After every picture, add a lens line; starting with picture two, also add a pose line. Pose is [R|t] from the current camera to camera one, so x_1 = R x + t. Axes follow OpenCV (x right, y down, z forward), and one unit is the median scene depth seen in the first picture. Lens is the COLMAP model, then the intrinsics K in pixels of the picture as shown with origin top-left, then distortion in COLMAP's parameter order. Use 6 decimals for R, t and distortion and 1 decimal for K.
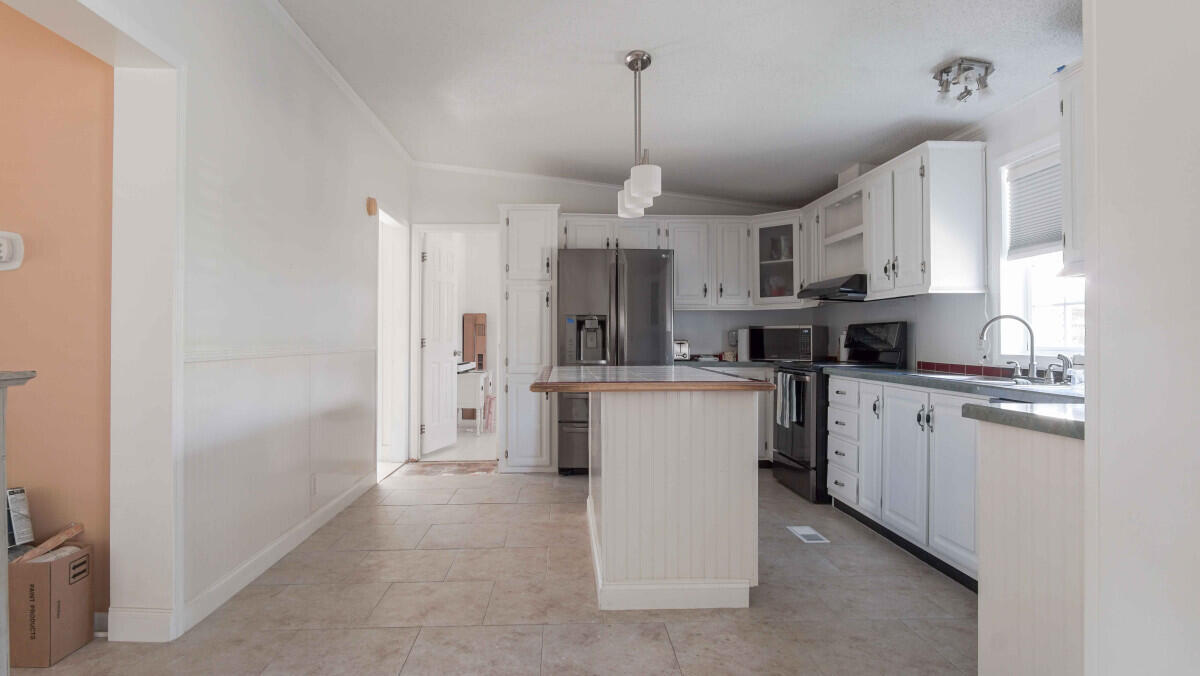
lens RADIAL K [[652.9, 0, 597.3], [0, 652.9, 334.4], [0, 0, 1]] dist [-0.017424, 0.000123]
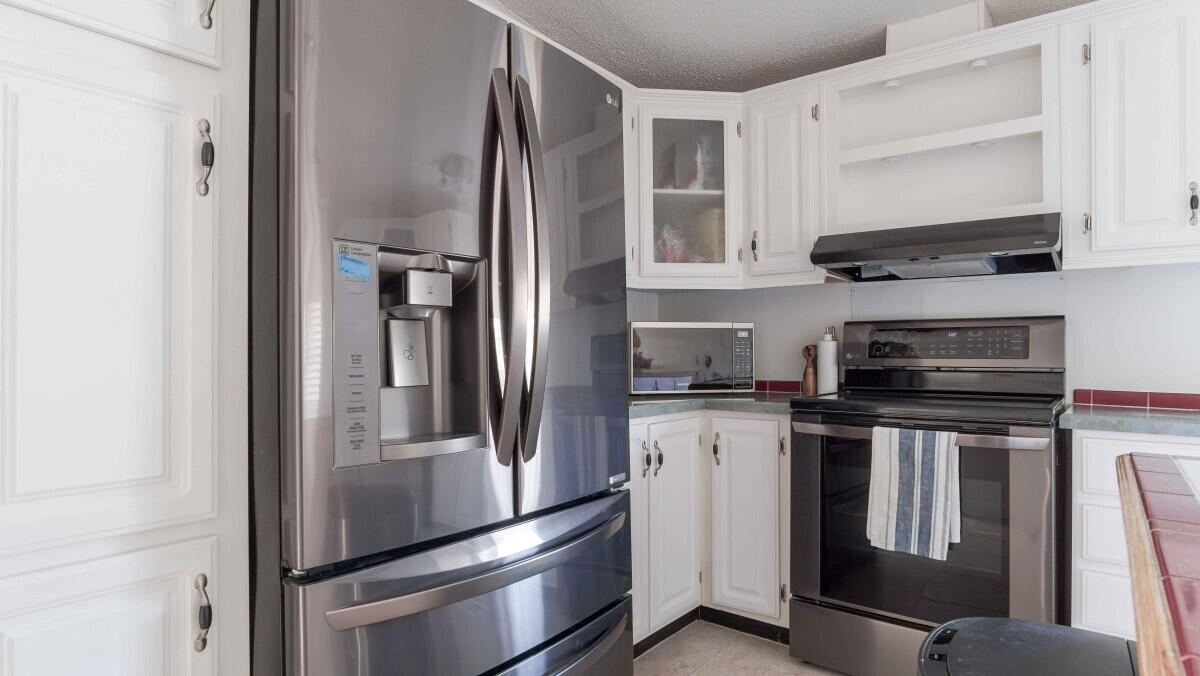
lens RADIAL K [[652.9, 0, 597.3], [0, 652.9, 334.4], [0, 0, 1]] dist [-0.017424, 0.000123]
pose [[0.657124, 0.015459, 0.753624, -0.142540], [-0.002754, 0.999832, -0.018107, 0.004952], [-0.753777, 0.009823, 0.657057, 0.751840]]
